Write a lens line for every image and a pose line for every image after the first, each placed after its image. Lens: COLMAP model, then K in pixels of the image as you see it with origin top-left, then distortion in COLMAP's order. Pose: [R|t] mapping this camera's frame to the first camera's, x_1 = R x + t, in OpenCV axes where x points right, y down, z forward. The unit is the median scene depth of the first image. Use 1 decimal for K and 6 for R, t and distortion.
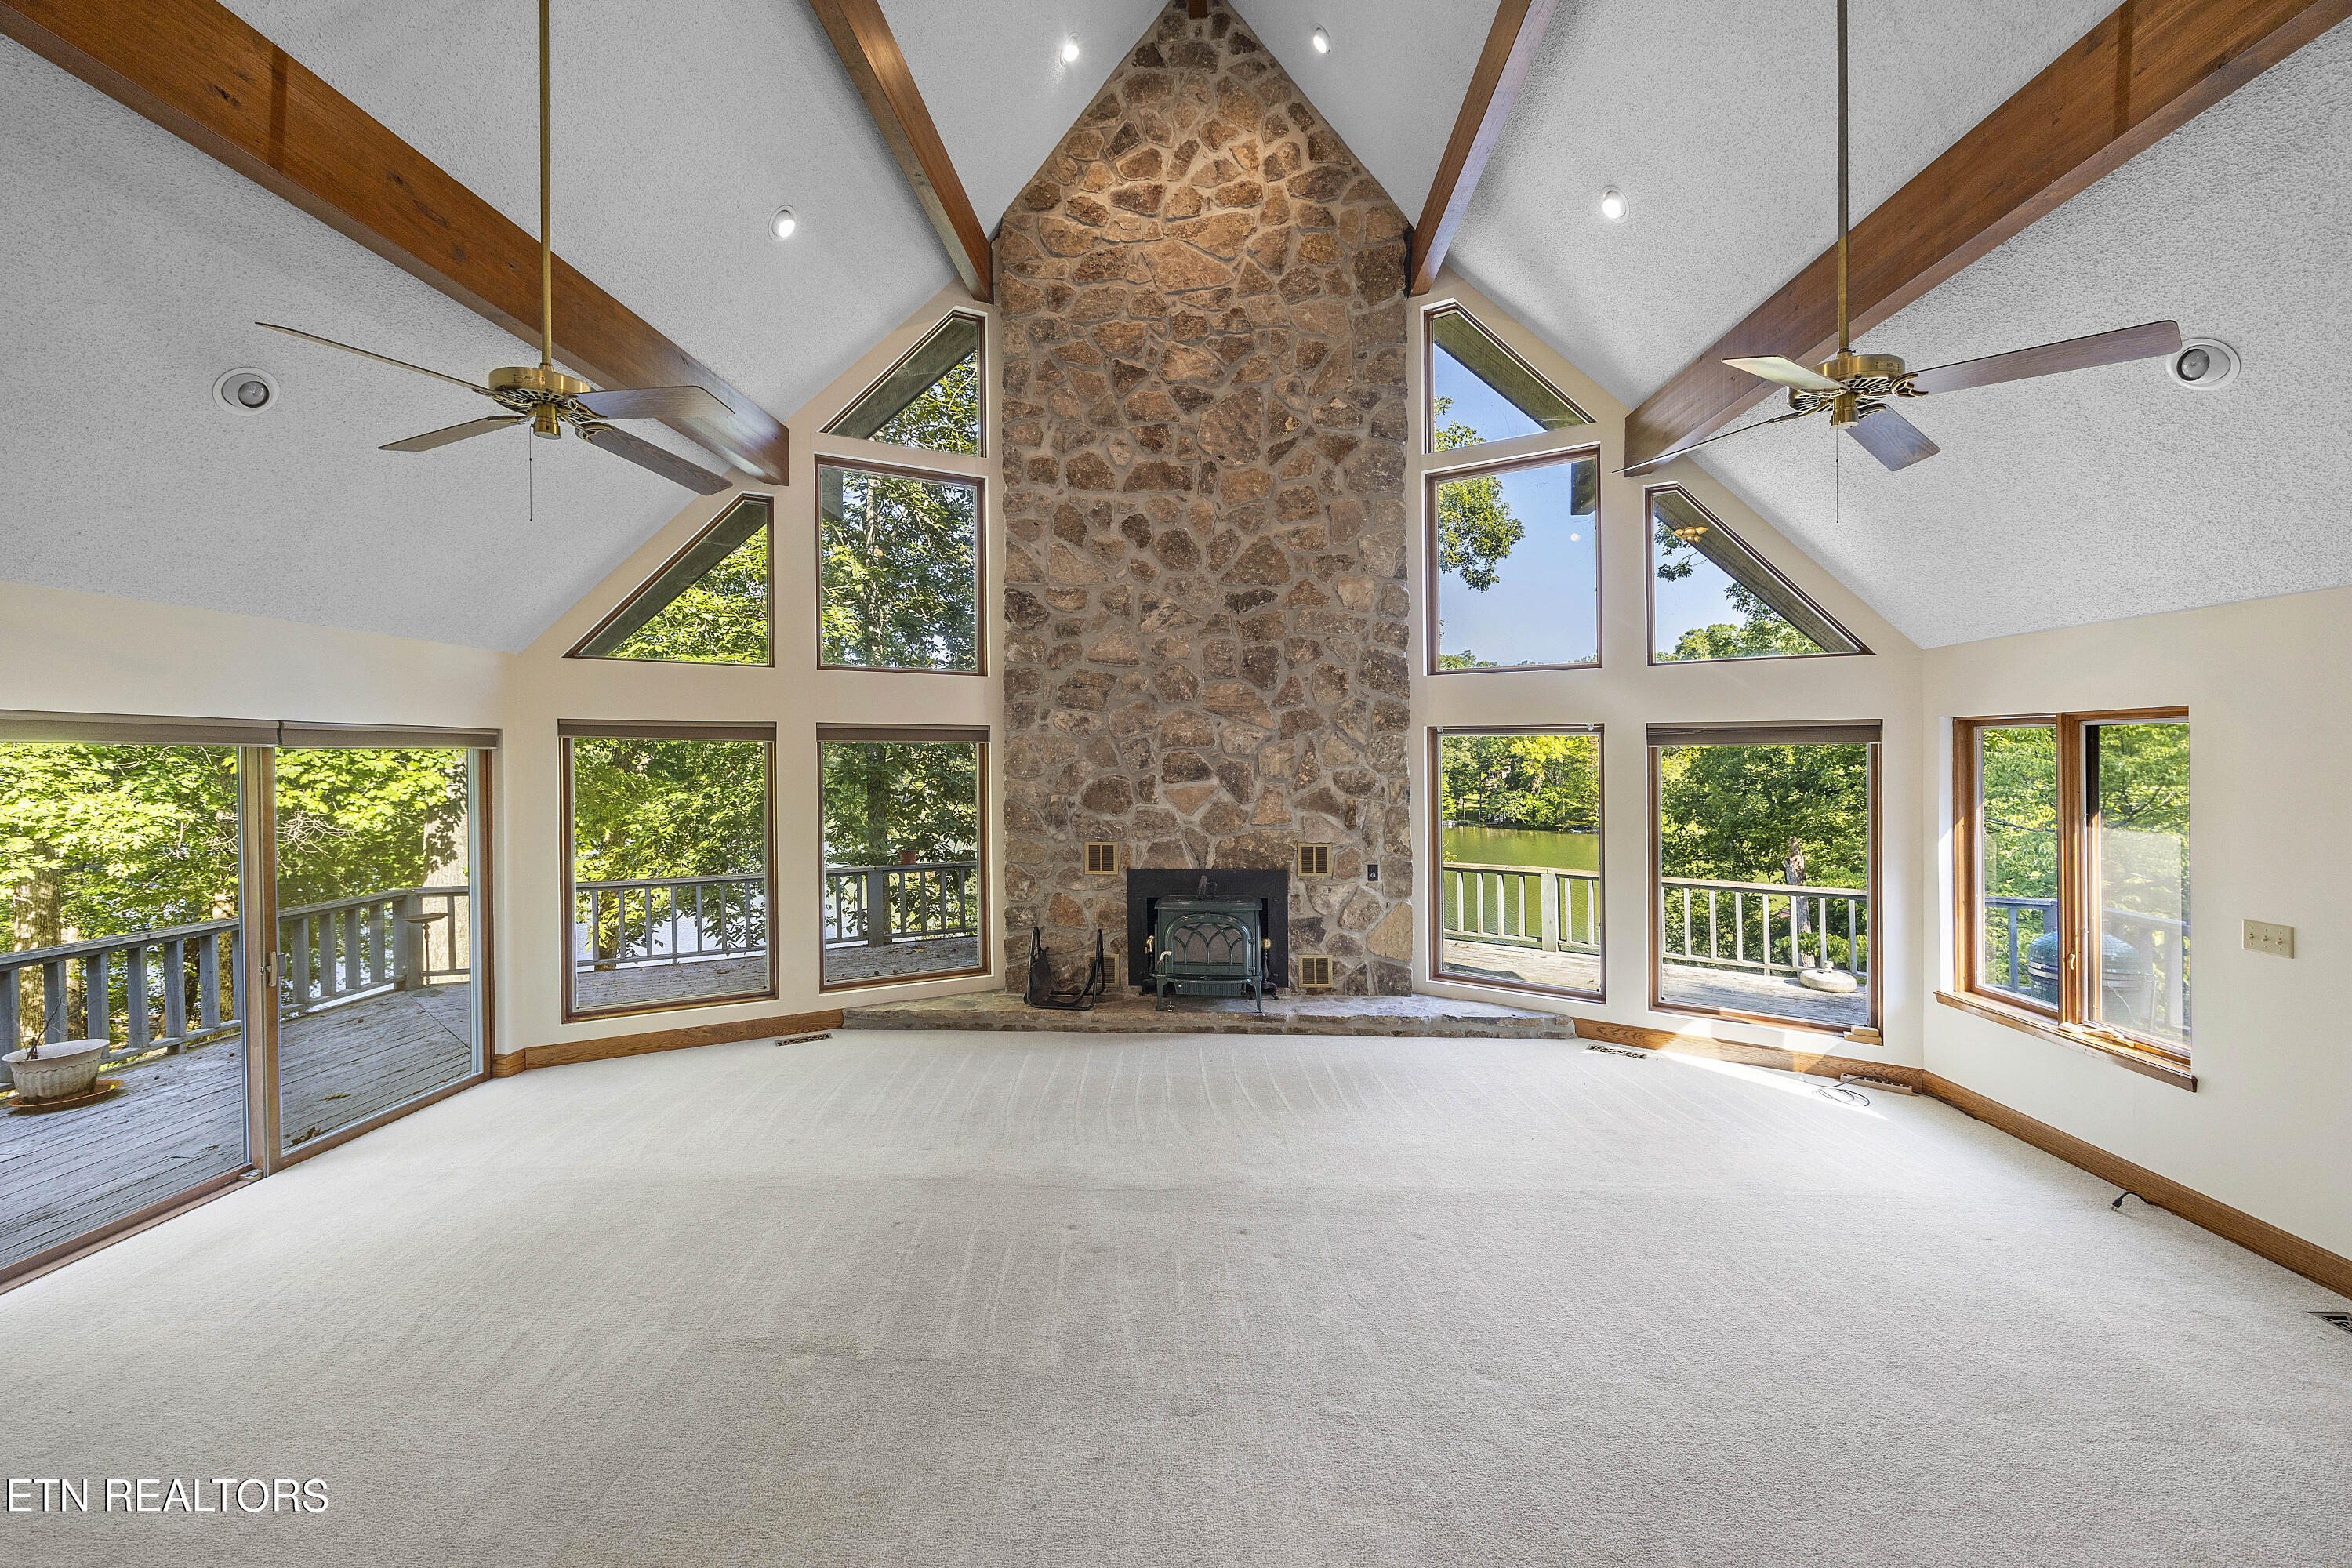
lens RADIAL K [[965.0, 0, 1202.5], [0, 965.0, 744.0], [0, 0, 1]] dist [0.002444, 0.000295]
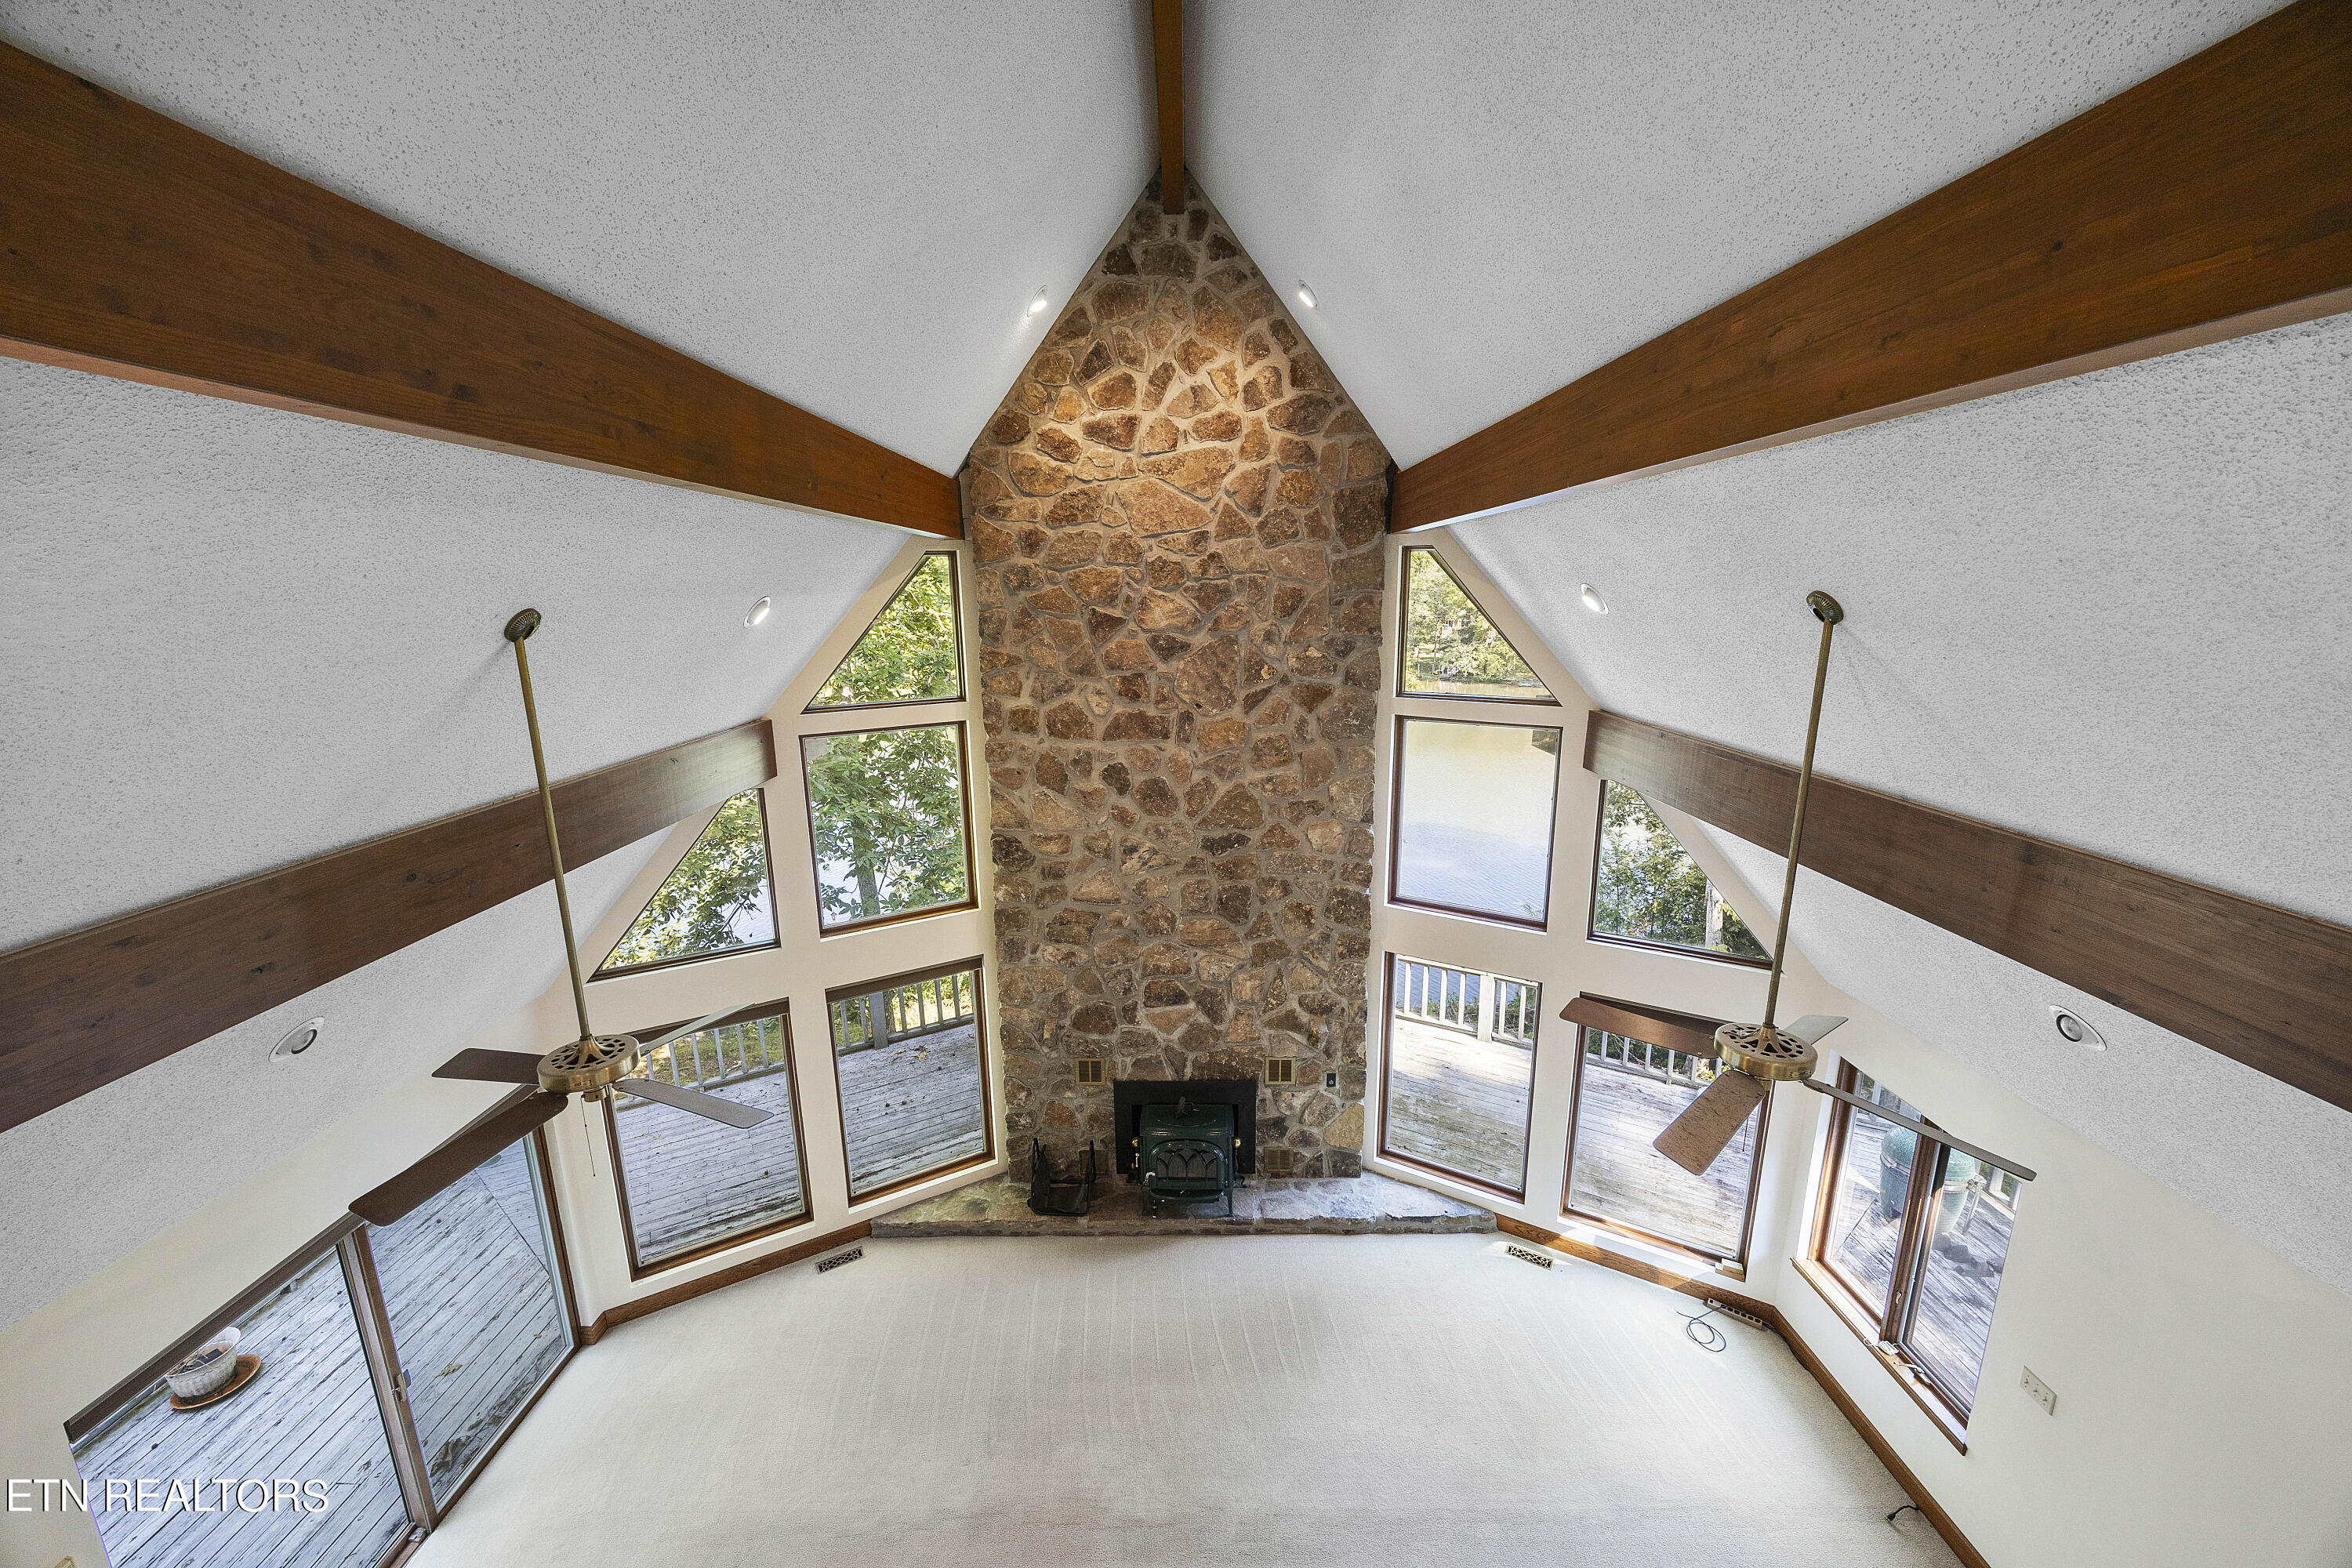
lens RADIAL K [[965.0, 0, 1198.8], [0, 965.0, 801.3], [0, 0, 1]] dist [0.002444, 0.000295]
pose [[0.999023, -0.007285, 0.043591, -0.025377], [-0.003022, 0.972756, 0.231811, -0.438856], [-0.044092, -0.231717, 0.971784, -0.017078]]
